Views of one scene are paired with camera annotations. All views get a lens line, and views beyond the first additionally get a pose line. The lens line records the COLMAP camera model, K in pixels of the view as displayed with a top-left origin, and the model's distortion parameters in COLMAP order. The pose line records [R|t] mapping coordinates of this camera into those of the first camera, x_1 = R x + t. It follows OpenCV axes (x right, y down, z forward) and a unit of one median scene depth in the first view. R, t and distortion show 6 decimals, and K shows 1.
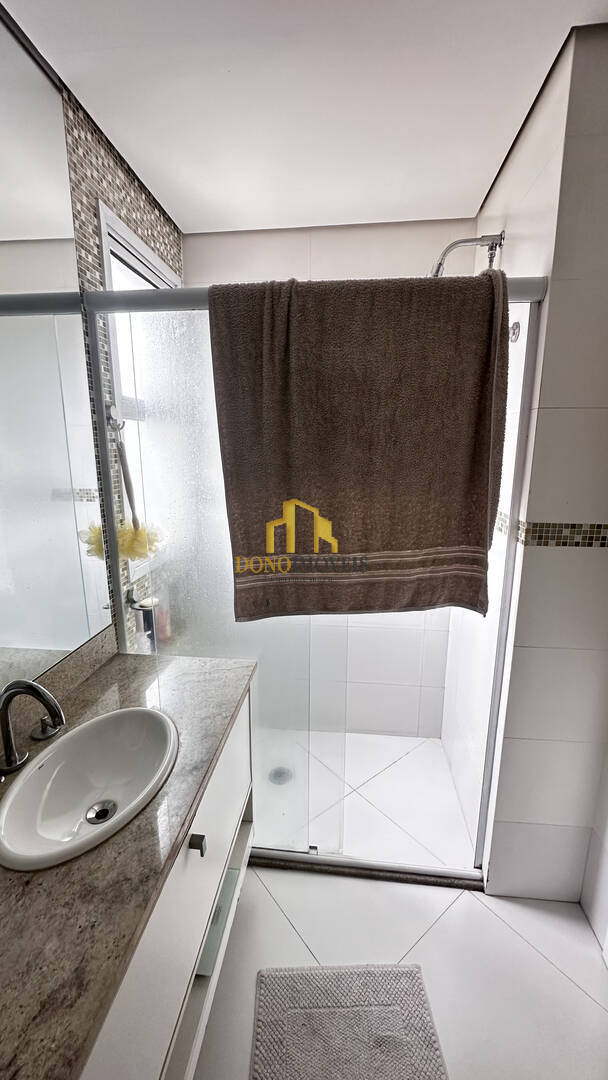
lens RADIAL K [[430.7, 0, 309.6], [0, 430.7, 540.5], [0, 0, 1]] dist [-0.002942, 0.000656]
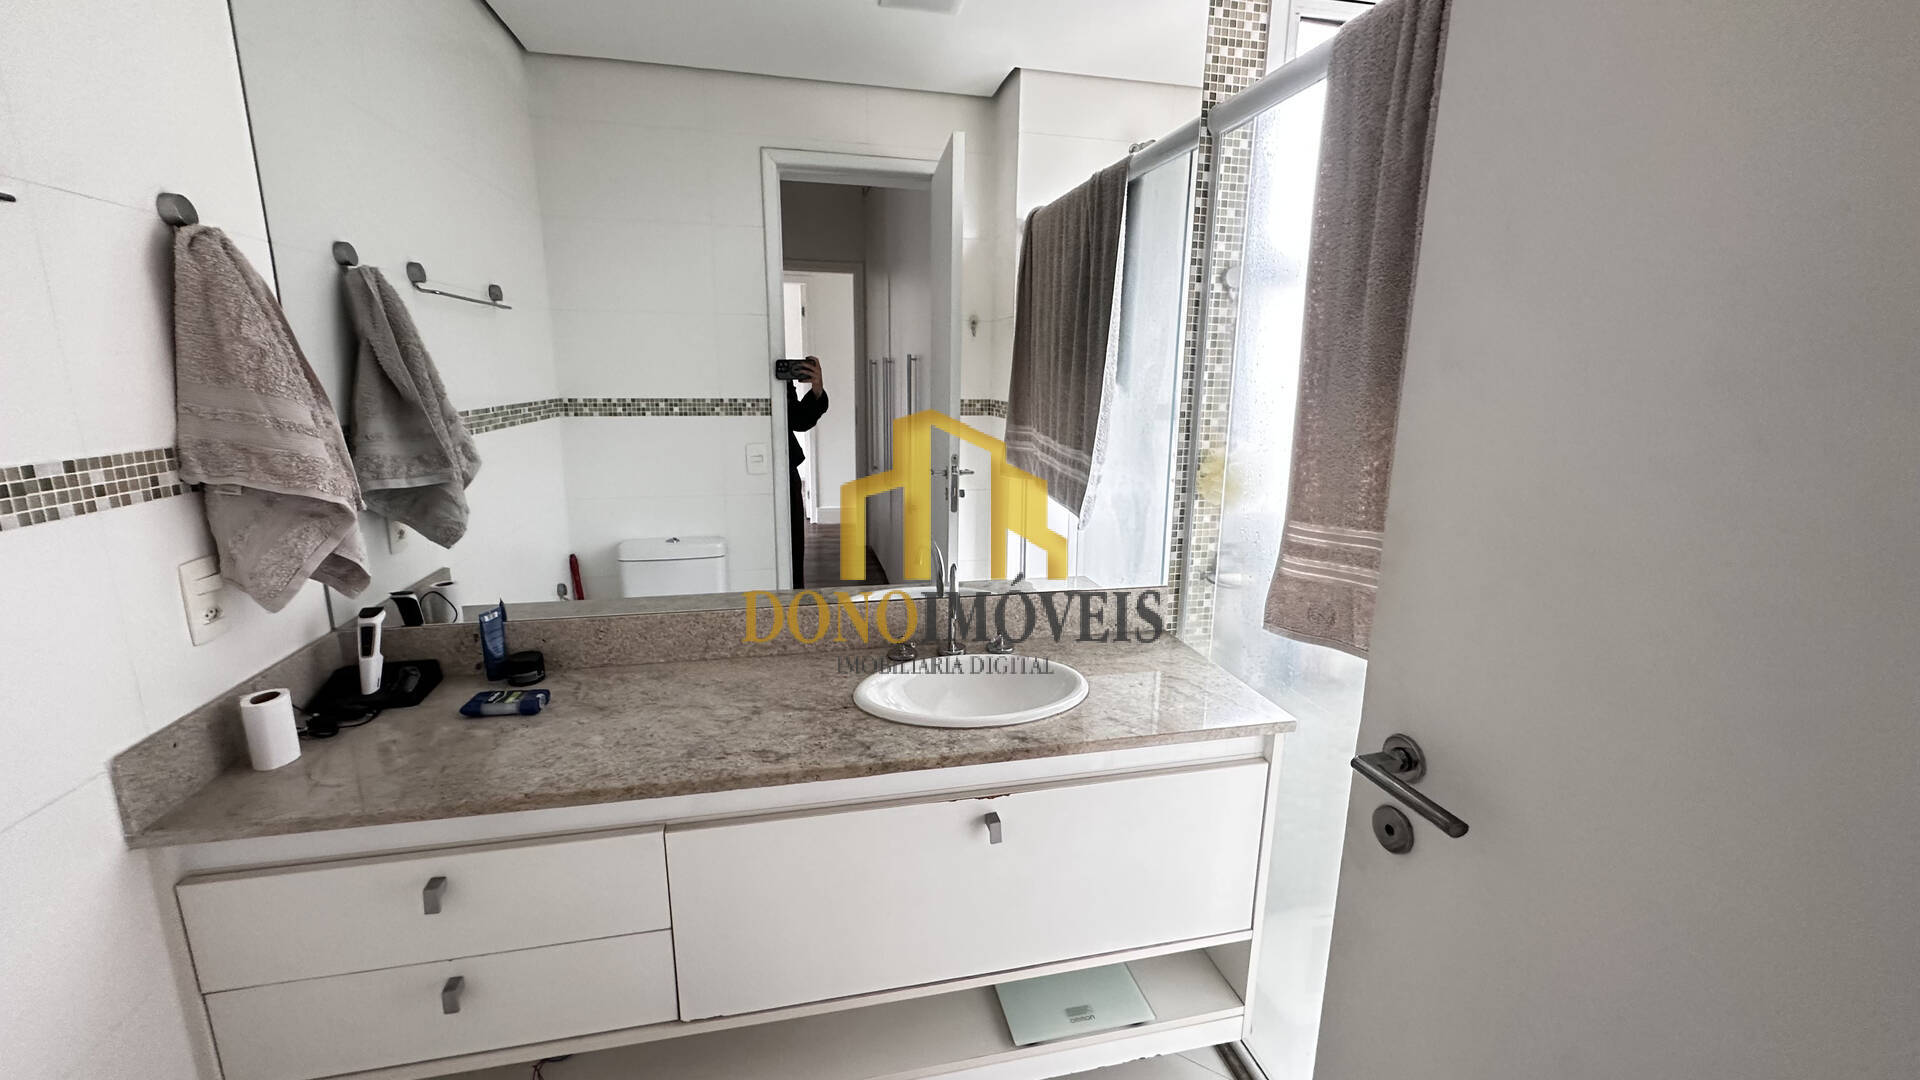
lens RADIAL K [[765.6, 0, 958.3], [0, 765.6, 536.2], [0, 0, 1]] dist [-0.002942, 0.000656]
pose [[0.326131, 0.202501, -0.923381, 0.630362], [-0.207440, 0.968309, 0.139088, 0.015284], [0.922284, 0.146185, 0.357803, 0.262953]]
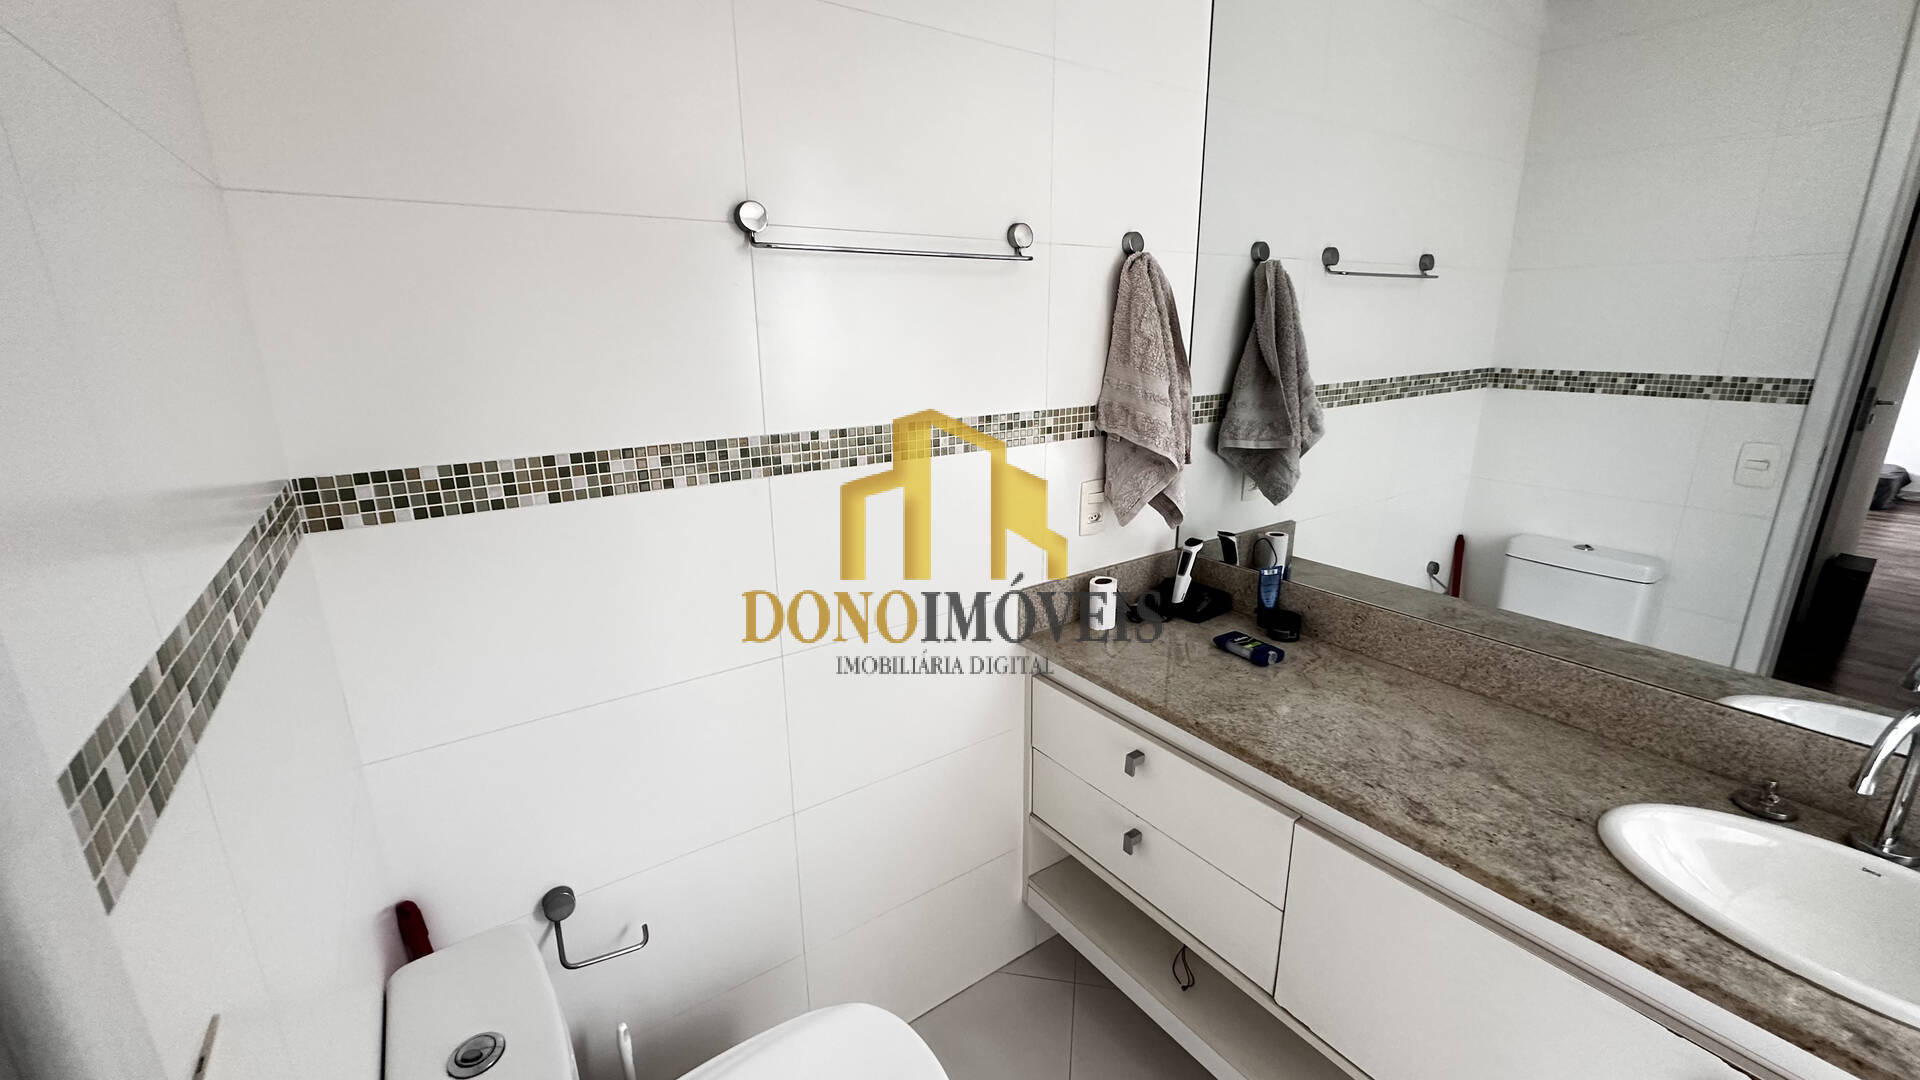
lens RADIAL K [[765.6, 0, 958.3], [0, 765.6, 536.2], [0, 0, 1]] dist [-0.002942, 0.000656]
pose [[-0.749171, 0.186131, -0.635687, 0.576278], [-0.127298, 0.901358, 0.413944, -0.084063], [0.650029, 0.391036, -0.651577, 0.515668]]
